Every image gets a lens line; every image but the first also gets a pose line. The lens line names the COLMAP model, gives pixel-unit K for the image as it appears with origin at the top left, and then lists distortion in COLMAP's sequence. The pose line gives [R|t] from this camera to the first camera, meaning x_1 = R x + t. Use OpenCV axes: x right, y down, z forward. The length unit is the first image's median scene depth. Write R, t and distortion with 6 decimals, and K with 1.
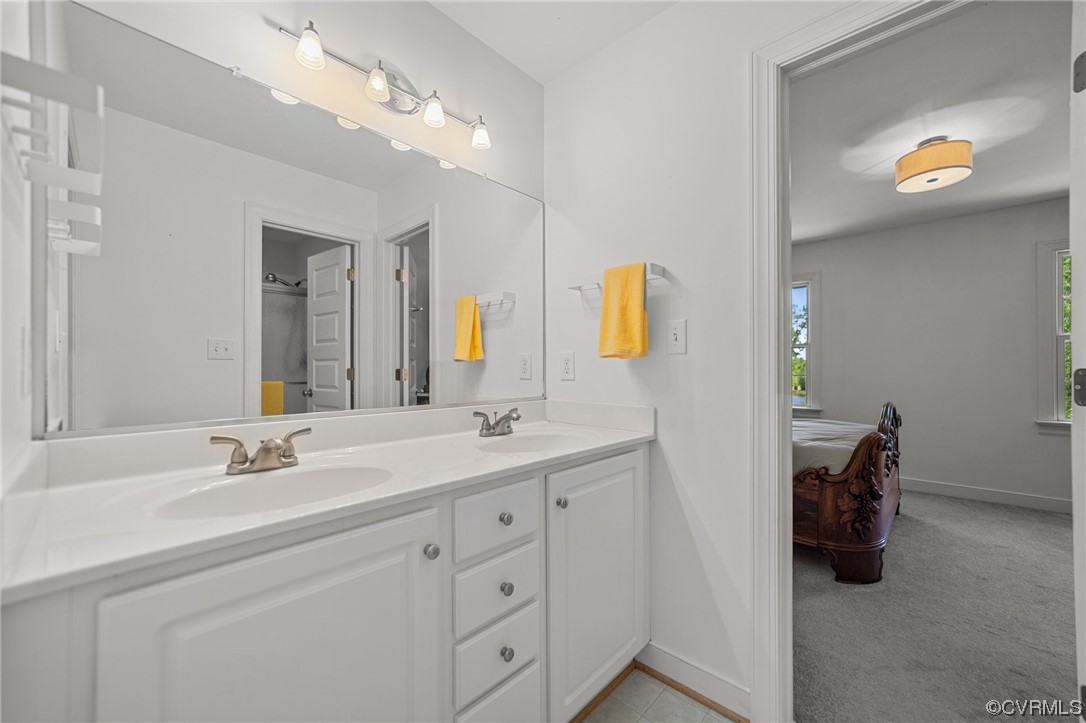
lens RADIAL K [[419.9, 0, 538.8], [0, 419.9, 363.7], [0, 0, 1]] dist [0.000382, 0.001225]
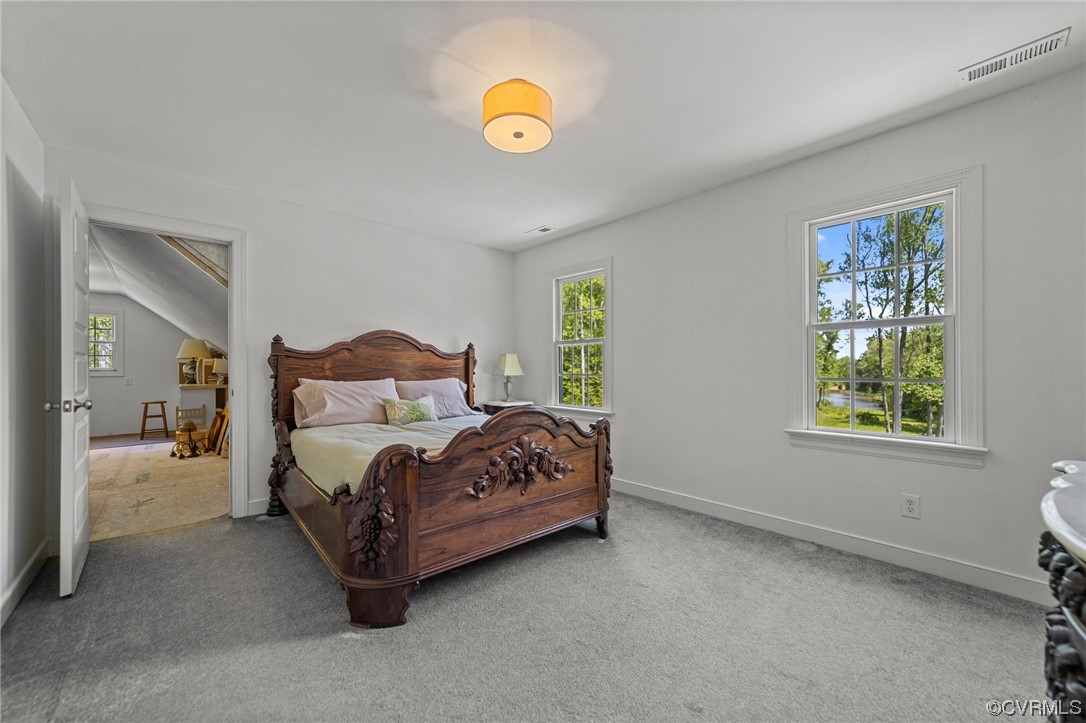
lens RADIAL K [[419.9, 0, 544.7], [0, 419.9, 367.5], [0, 0, 1]] dist [0.000382, 0.001225]
pose [[0.995796, -0.003931, -0.091512, 0.802039], [0.004916, 0.999932, 0.010538, 0.004122], [0.091464, -0.010943, 0.995748, 0.145758]]
